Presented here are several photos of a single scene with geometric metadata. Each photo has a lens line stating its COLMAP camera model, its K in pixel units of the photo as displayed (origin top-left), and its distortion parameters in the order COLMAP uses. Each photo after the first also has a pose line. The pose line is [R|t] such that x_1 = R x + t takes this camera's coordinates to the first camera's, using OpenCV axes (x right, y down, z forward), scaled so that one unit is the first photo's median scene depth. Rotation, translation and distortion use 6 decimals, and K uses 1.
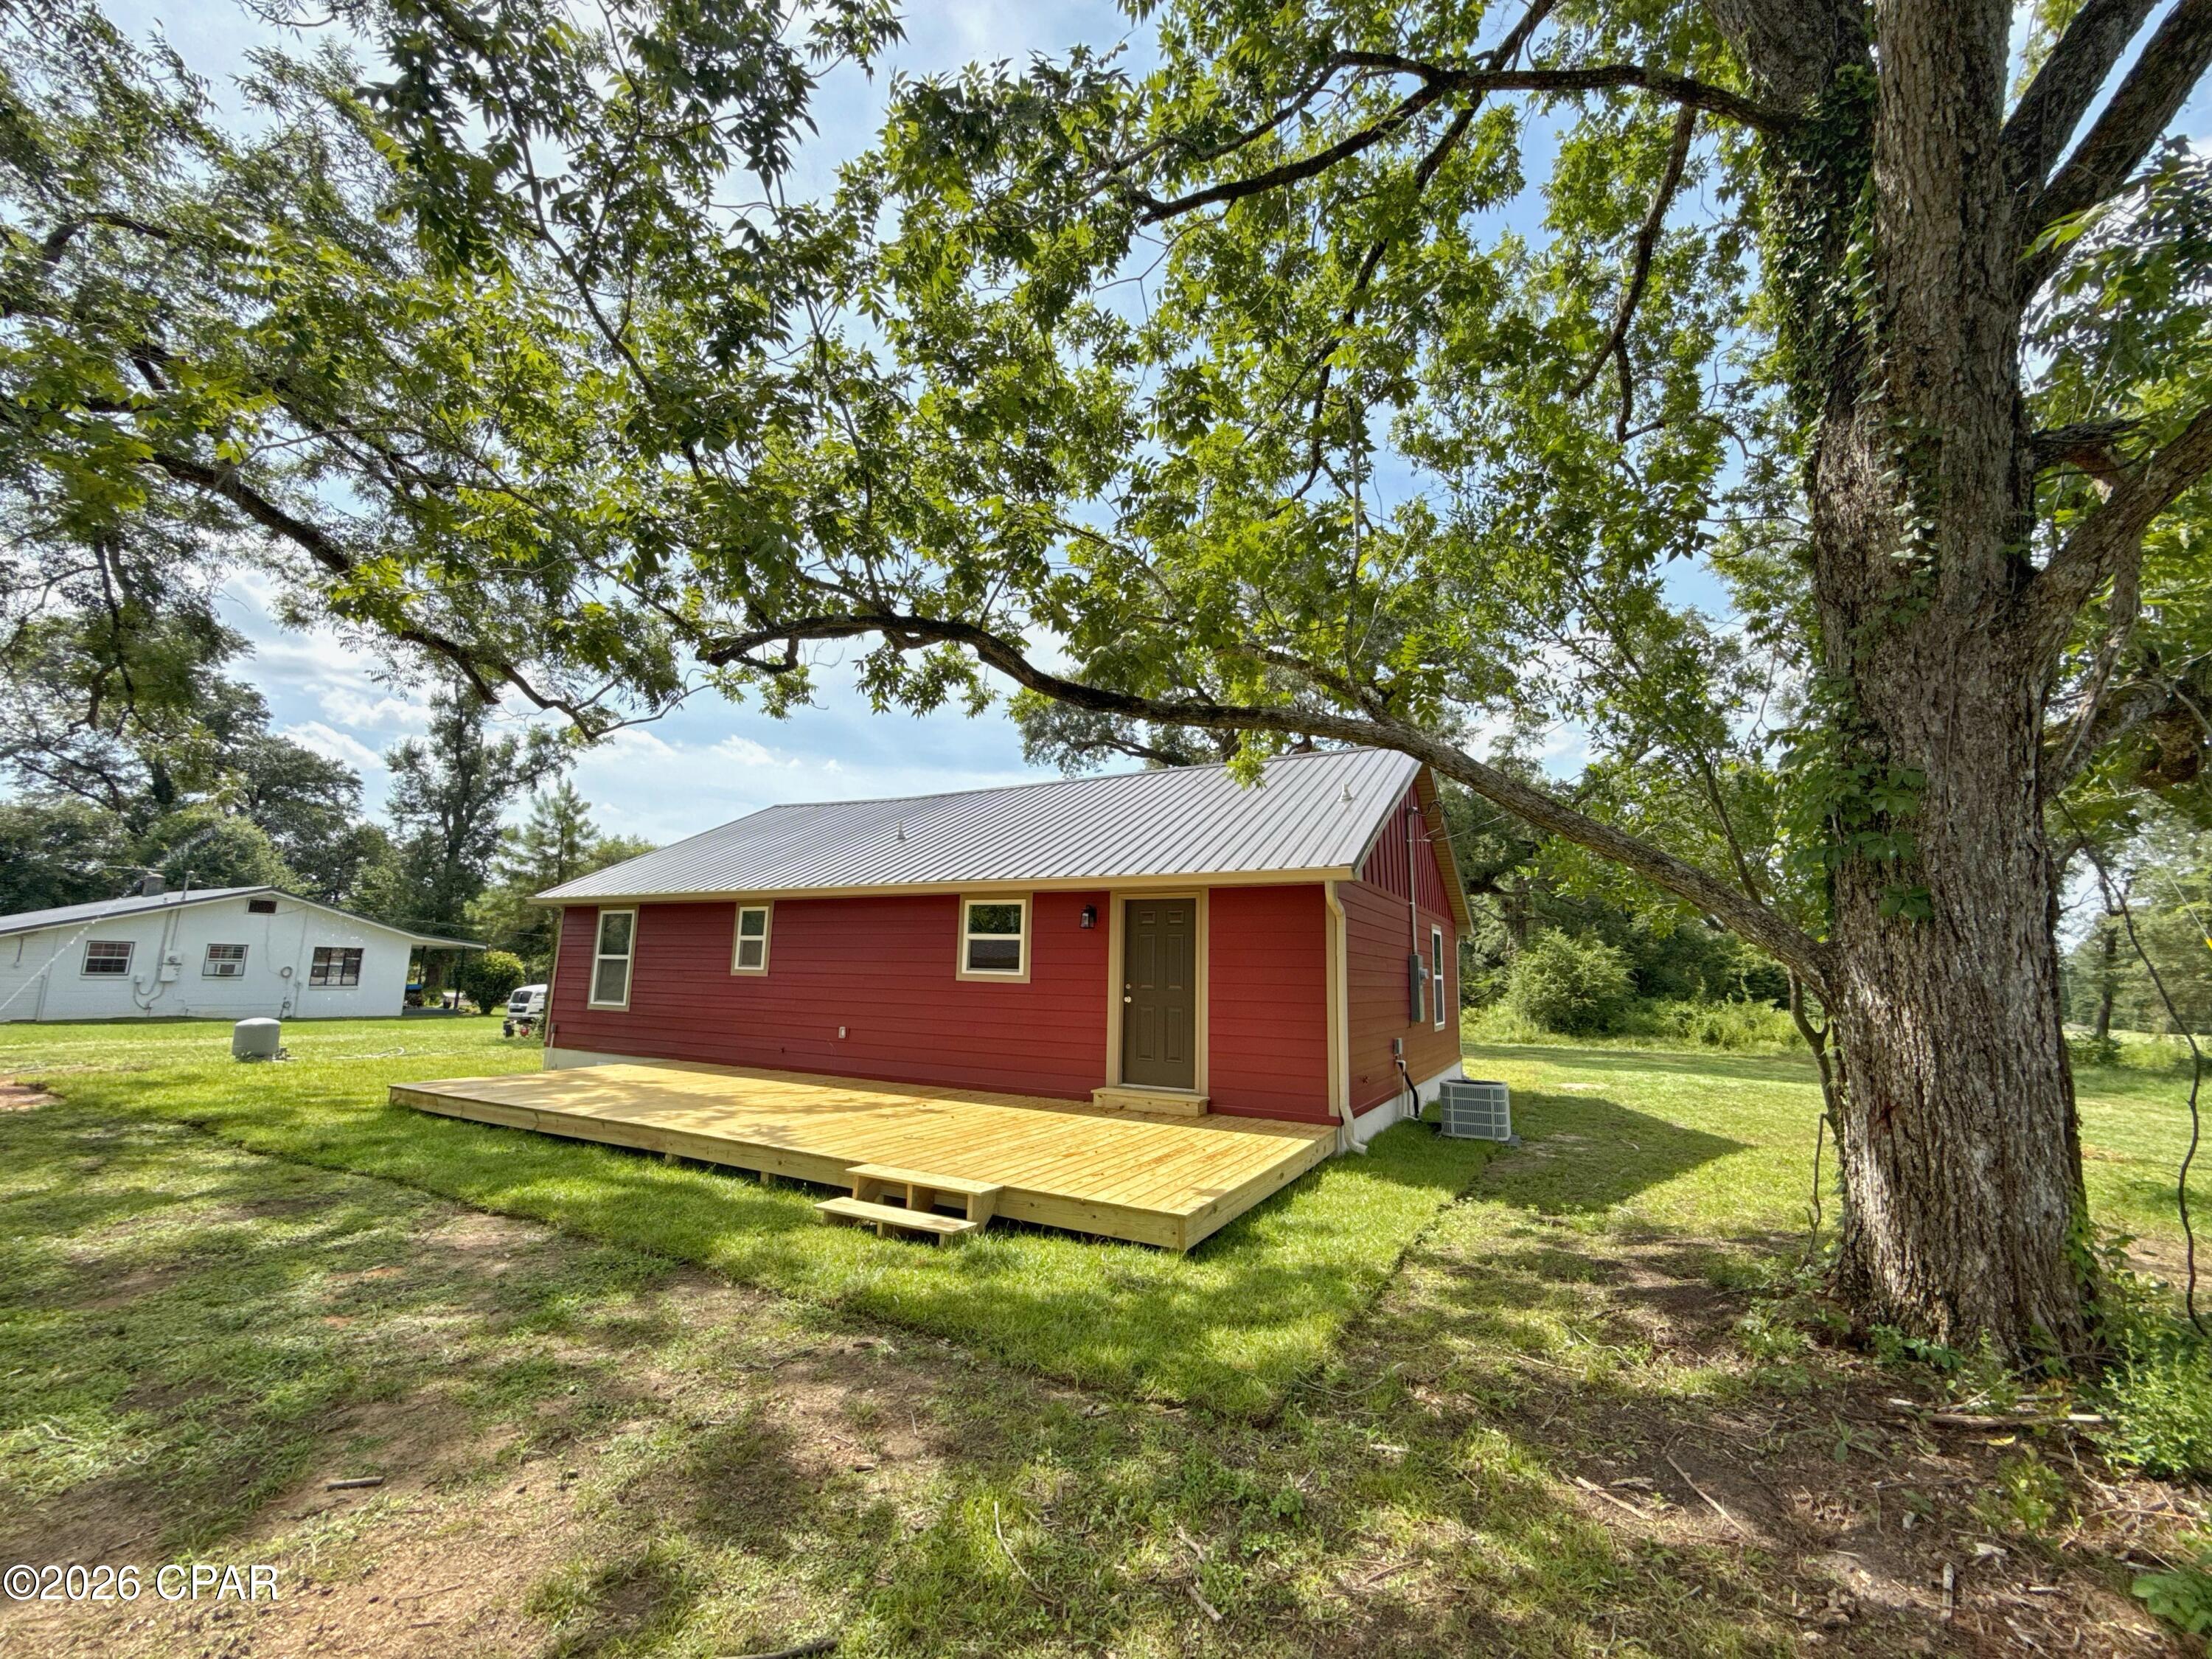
lens RADIAL K [[875.3, 0, 1097.6], [0, 875.3, 829.4], [0, 0, 1]] dist [0.000051, -0.000025]
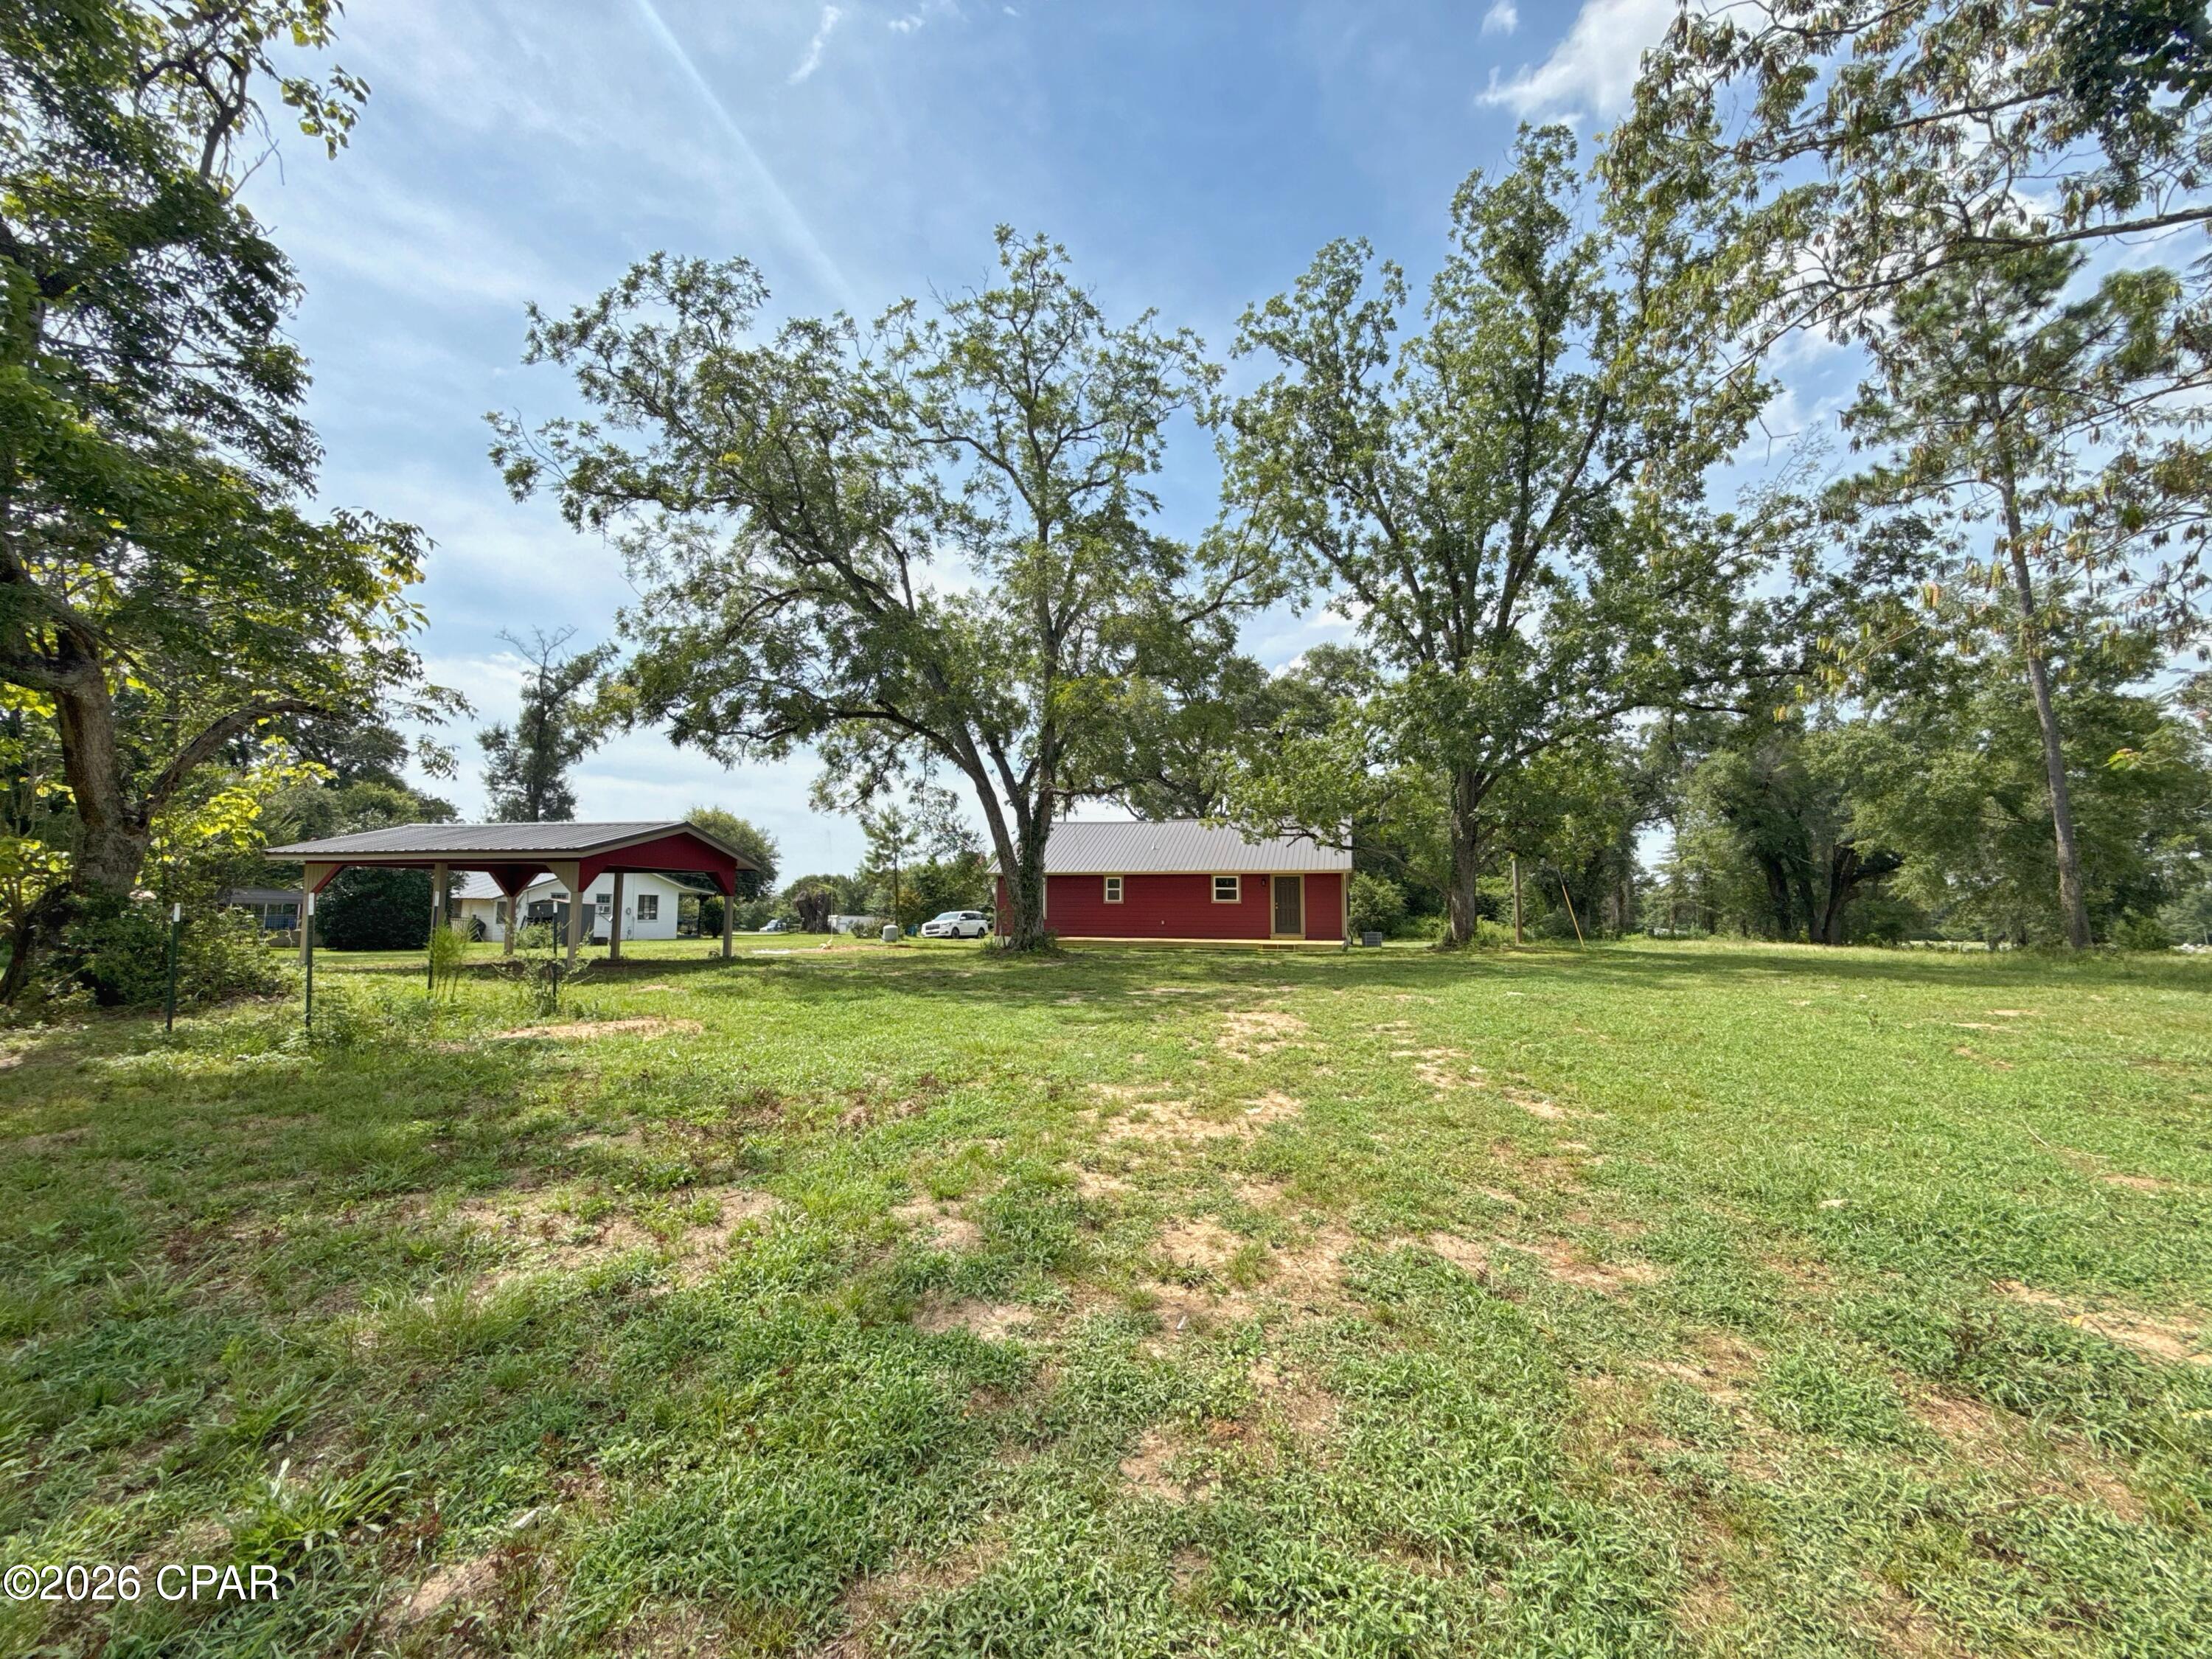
lens RADIAL K [[883.9, 0, 1106.0], [0, 883.9, 829.5], [0, 0, 1]] dist [-0.001172, -0.000098]
pose [[0.976371, 0.002266, 0.216091, -1.174713], [-0.018082, 0.997295, 0.071245, -0.295307], [-0.215345, -0.073469, 0.973770, -1.906070]]
